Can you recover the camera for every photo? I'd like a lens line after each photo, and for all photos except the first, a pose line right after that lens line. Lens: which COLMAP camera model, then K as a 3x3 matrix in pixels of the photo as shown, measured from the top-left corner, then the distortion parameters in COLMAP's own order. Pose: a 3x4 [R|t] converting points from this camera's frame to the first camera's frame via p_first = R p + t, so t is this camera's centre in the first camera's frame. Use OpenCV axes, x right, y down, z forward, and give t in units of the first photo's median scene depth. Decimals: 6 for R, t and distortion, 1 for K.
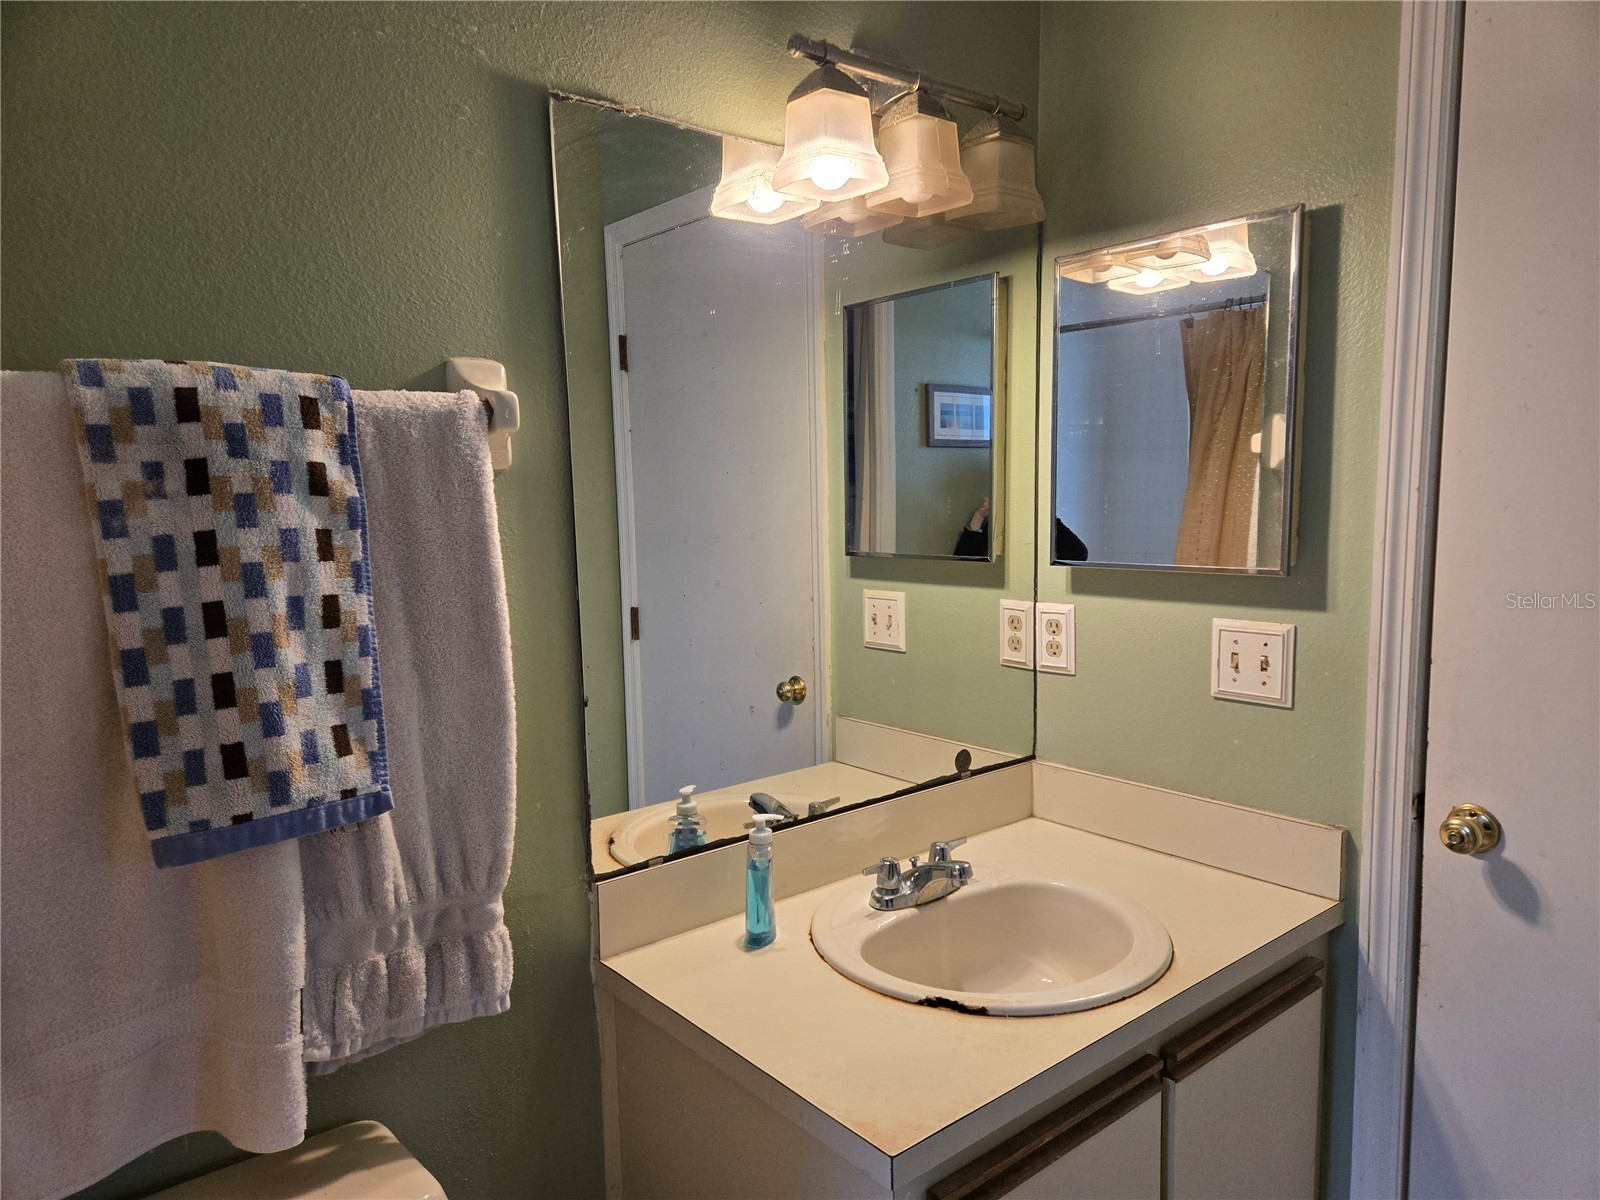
lens RADIAL K [[1081.2, 0, 794.2], [0, 1081.2, 615.9], [0, 0, 1]] dist [0.061619, -0.043656]
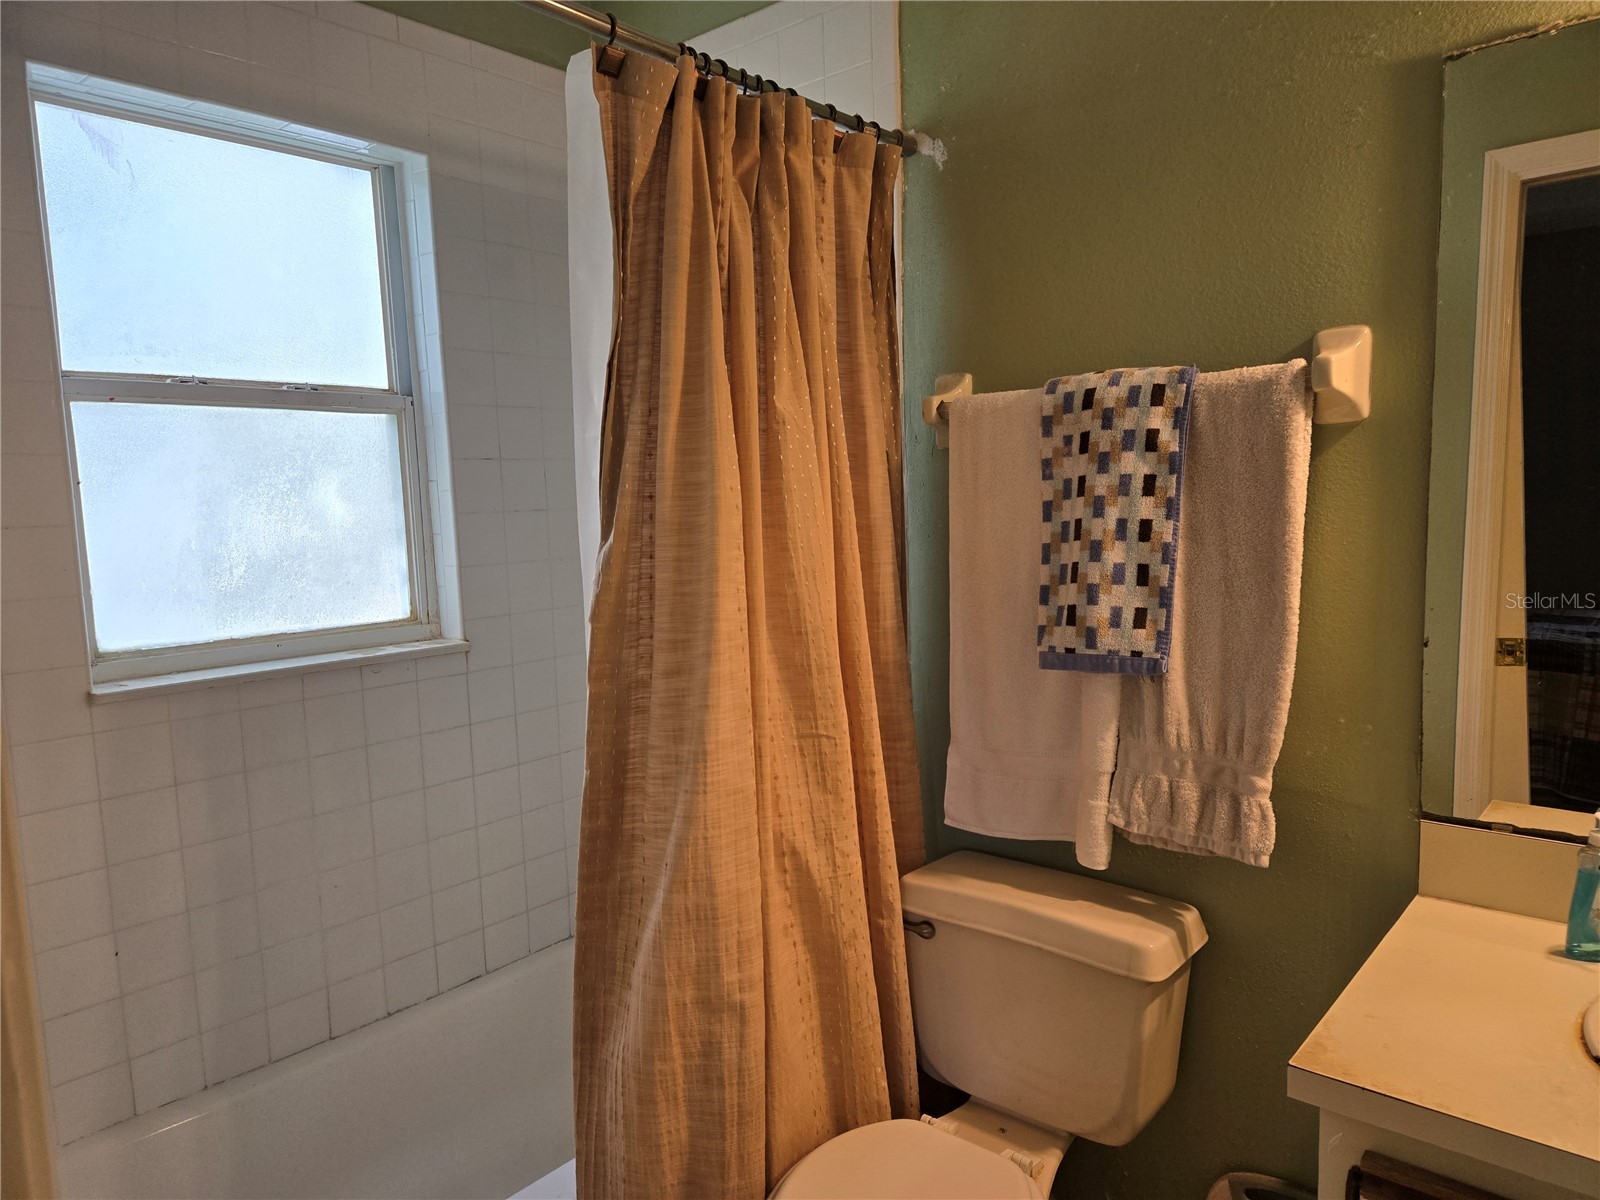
lens RADIAL K [[1041.7, 0, 846.1], [0, 1041.7, 619.3], [0, 0, 1]] dist [0.068499, -0.033087]
pose [[0.182073, 0.125975, -0.975182, 0.907516], [-0.092754, 0.989537, 0.110512, -0.004257], [0.978900, 0.070331, 0.191853, 0.342981]]
